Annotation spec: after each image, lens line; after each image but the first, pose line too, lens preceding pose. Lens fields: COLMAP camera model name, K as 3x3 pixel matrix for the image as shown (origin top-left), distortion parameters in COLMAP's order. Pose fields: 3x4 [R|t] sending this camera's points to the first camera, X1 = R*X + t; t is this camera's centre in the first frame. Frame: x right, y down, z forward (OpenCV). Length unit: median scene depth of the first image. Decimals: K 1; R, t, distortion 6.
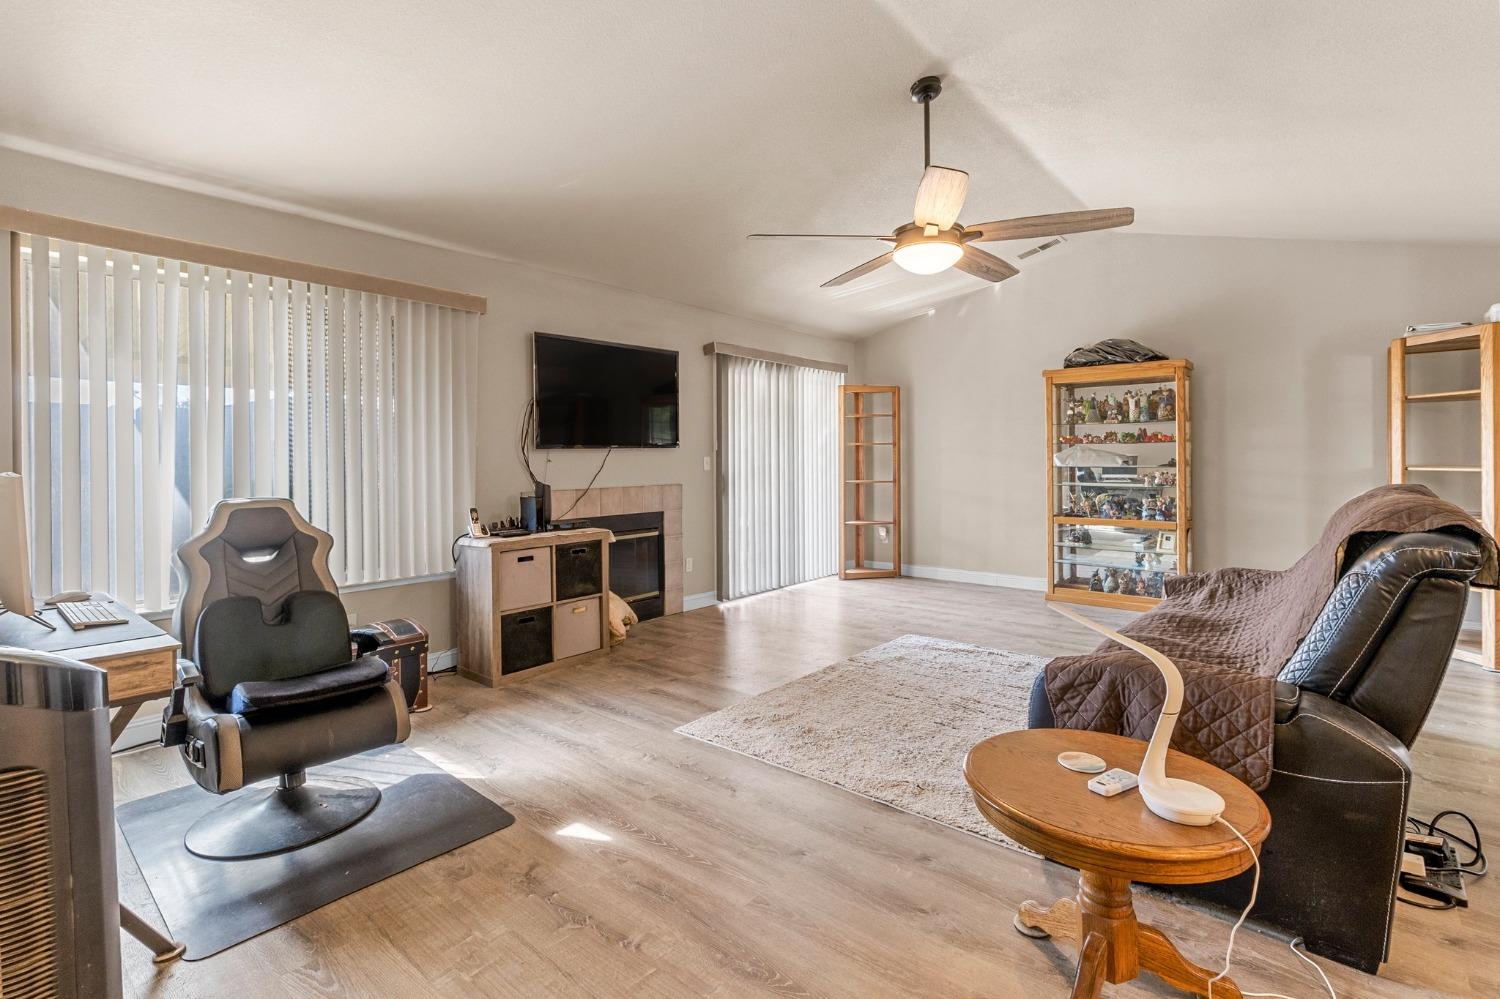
lens RADIAL K [[693.0, 0, 758.2], [0, 693.0, 472.0], [0, 0, 1]] dist [-0.000351, -0.000133]
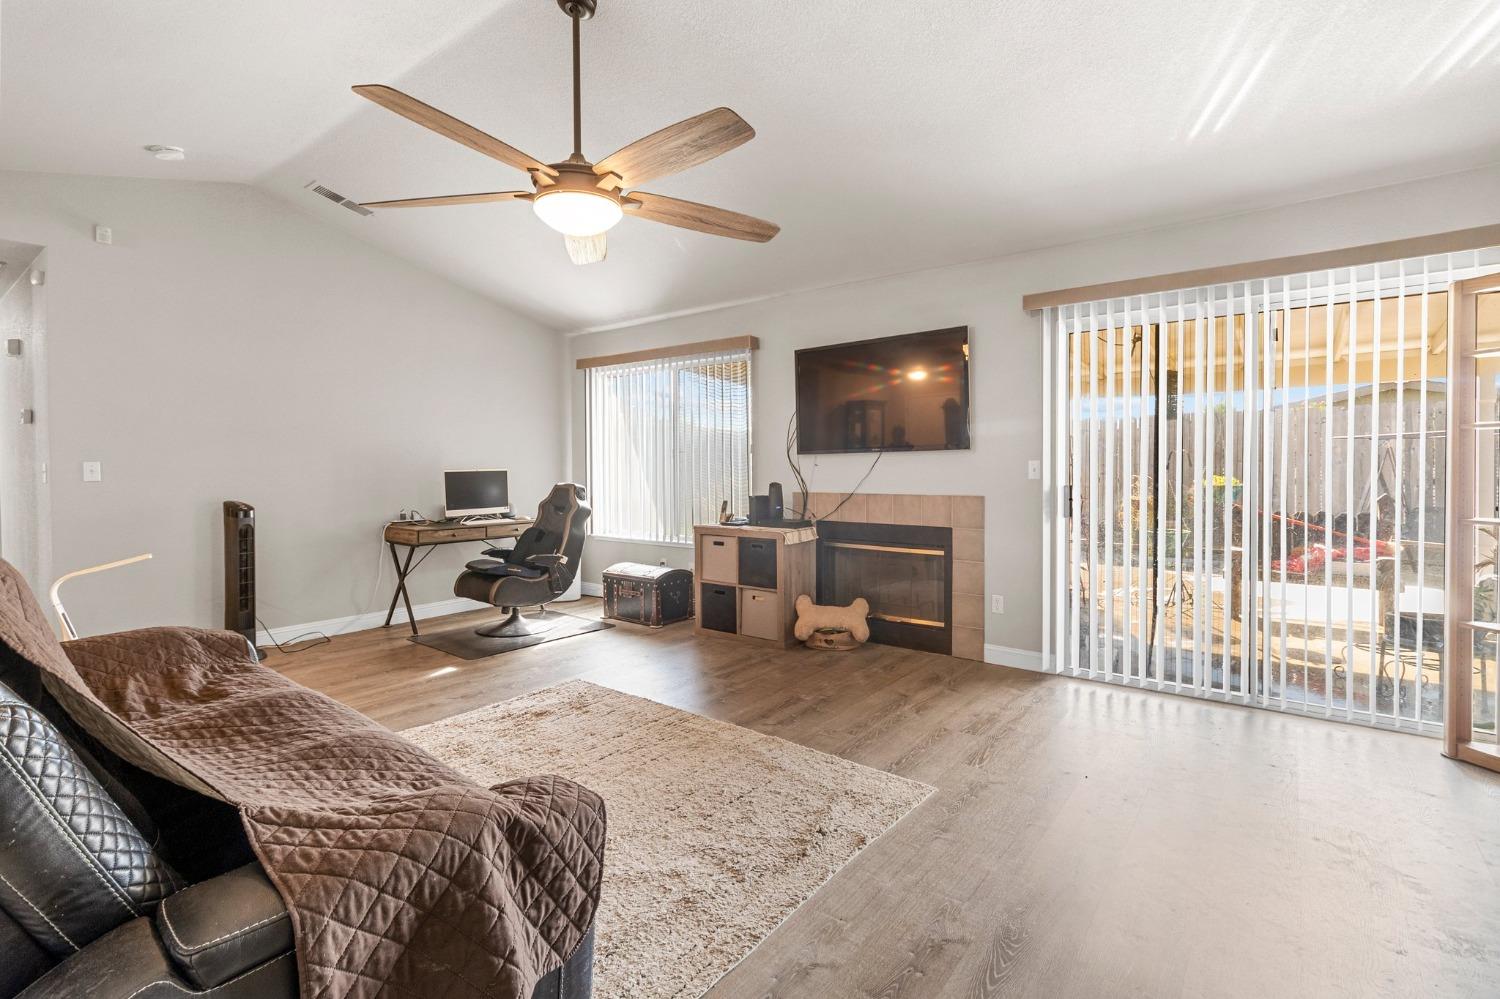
lens RADIAL K [[693.0, 0, 758.2], [0, 693.0, 472.0], [0, 0, 1]] dist [-0.000351, -0.000133]
pose [[0.051726, 0.017082, -0.998515, 0.788145], [-0.016845, 0.999726, 0.016230, -0.021847], [0.998519, 0.015980, 0.051999, 0.858810]]
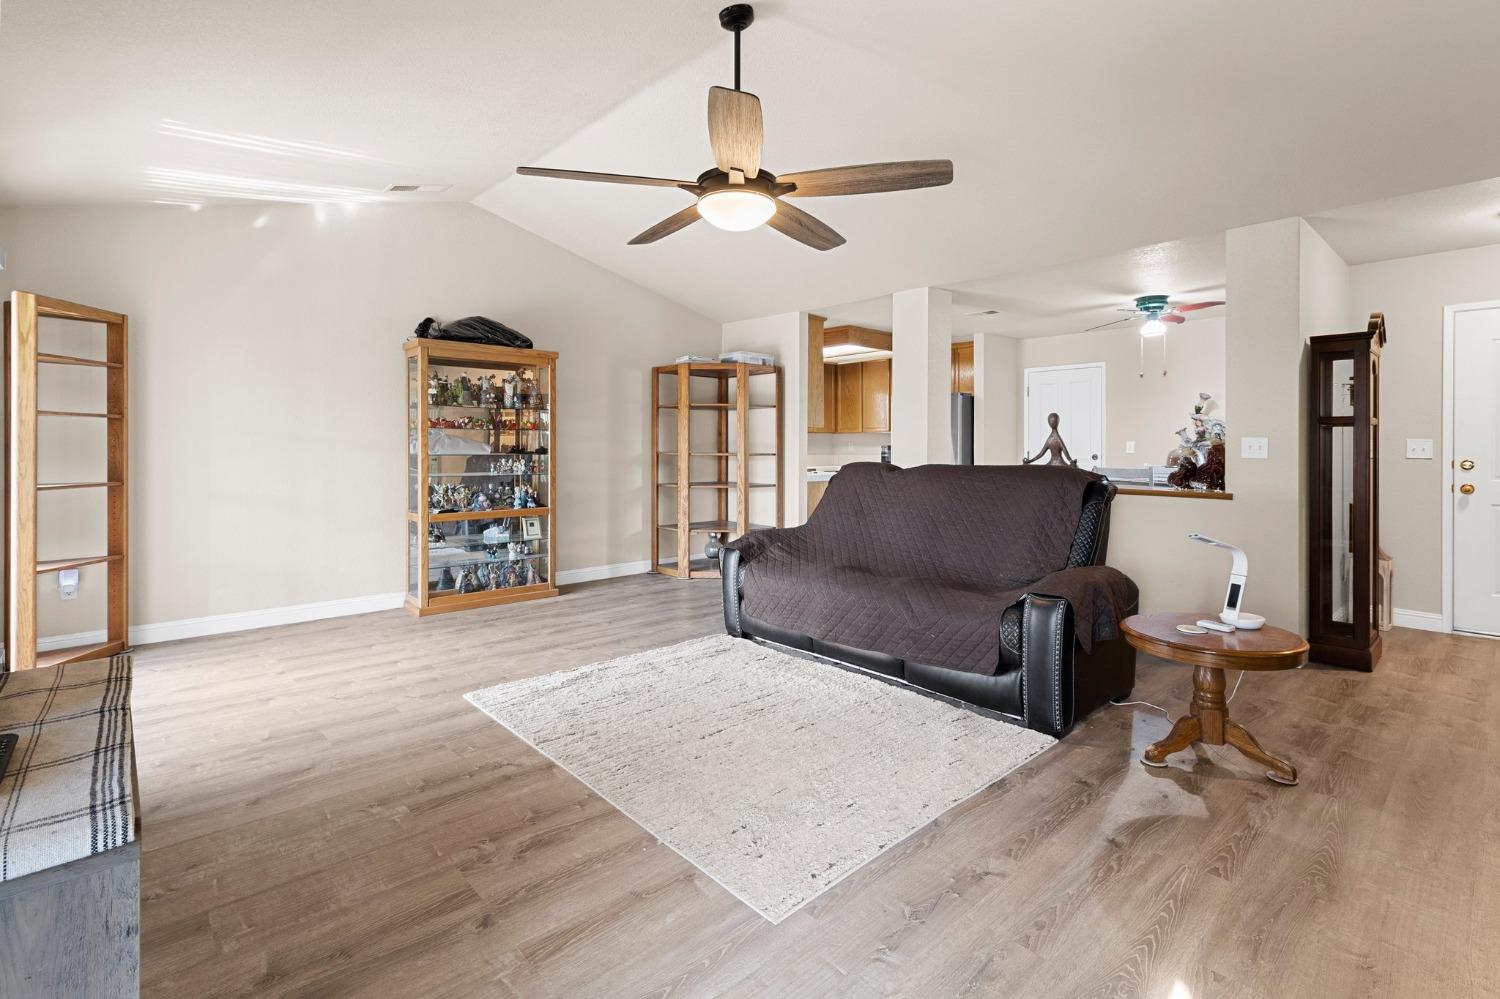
lens RADIAL K [[710.4, 0, 749.3], [0, 710.4, 454.2], [0, 0, 1]] dist [0.002043, 0.000454]
pose [[0.131243, -0.000575, 0.991350, -0.468960], [0.016551, 0.999862, -0.001611, -0.000608], [-0.991212, 0.016619, 0.131235, 0.641447]]
